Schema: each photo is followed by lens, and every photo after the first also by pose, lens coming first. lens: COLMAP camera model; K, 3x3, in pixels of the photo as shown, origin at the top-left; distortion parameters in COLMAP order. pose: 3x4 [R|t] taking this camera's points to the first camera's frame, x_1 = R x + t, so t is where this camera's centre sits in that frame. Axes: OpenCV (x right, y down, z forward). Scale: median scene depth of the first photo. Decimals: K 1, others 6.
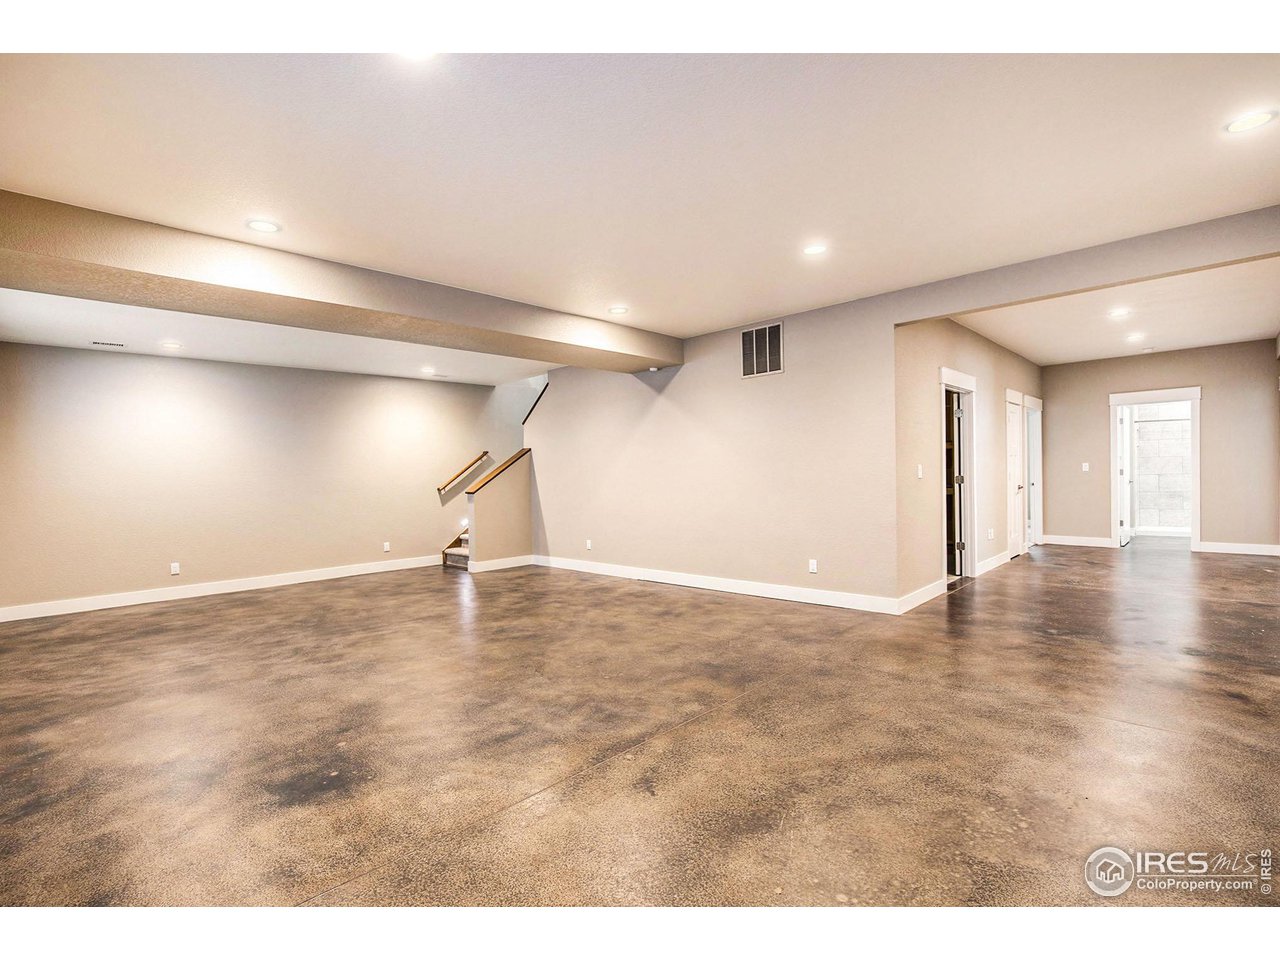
lens RADIAL K [[634.3, 0, 639.8], [0, 634.3, 471.0], [0, 0, 1]] dist [-0.004048, -0.000075]
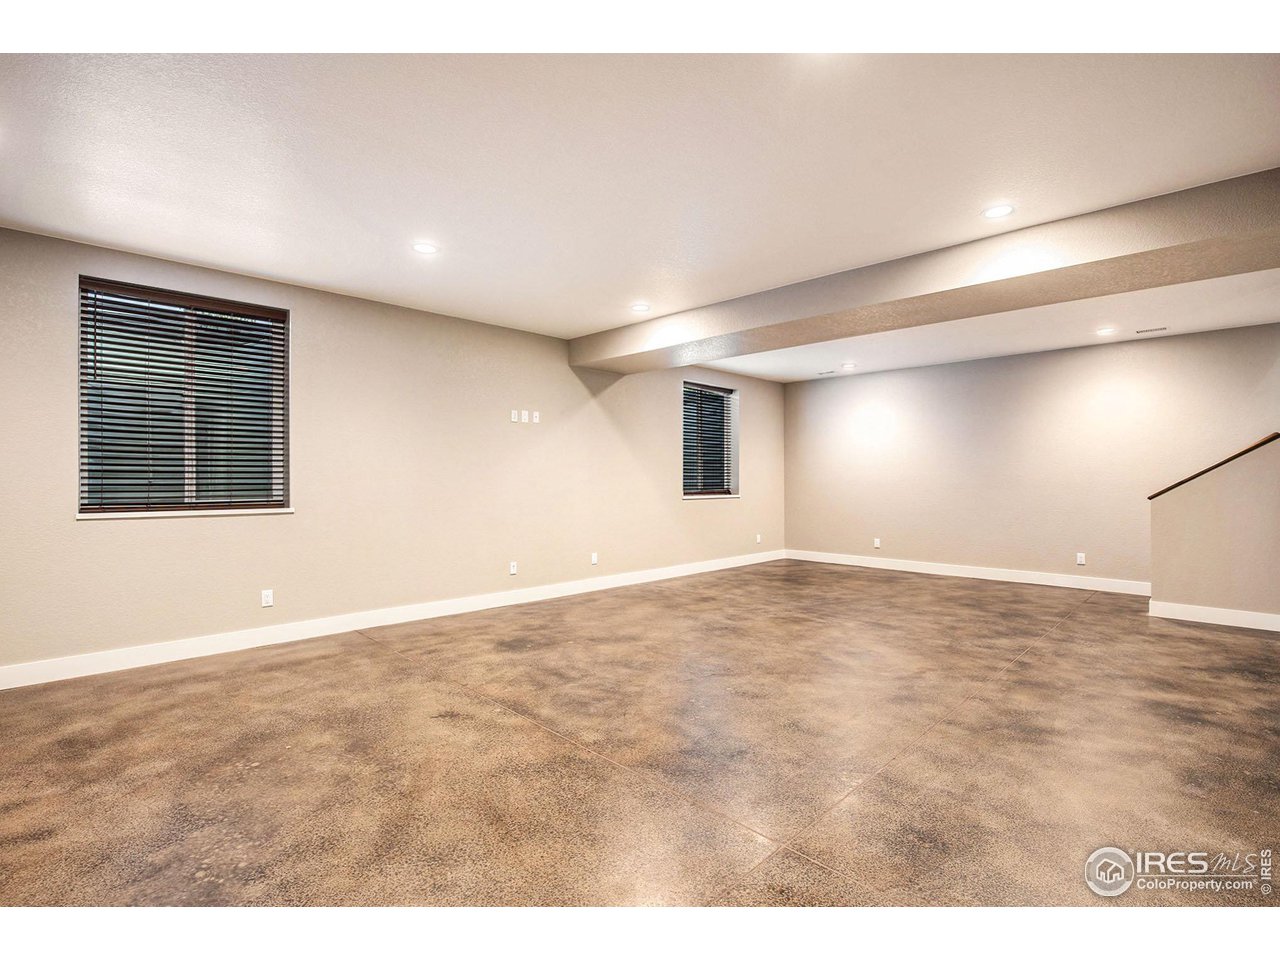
lens RADIAL K [[634.3, 0, 639.8], [0, 634.3, 471.0], [0, 0, 1]] dist [-0.004048, -0.000075]
pose [[-0.086265, 0.009404, -0.996228, 1.054297], [0.017556, 0.999815, 0.007918, -0.013716], [0.996118, -0.016807, -0.086414, 1.246810]]
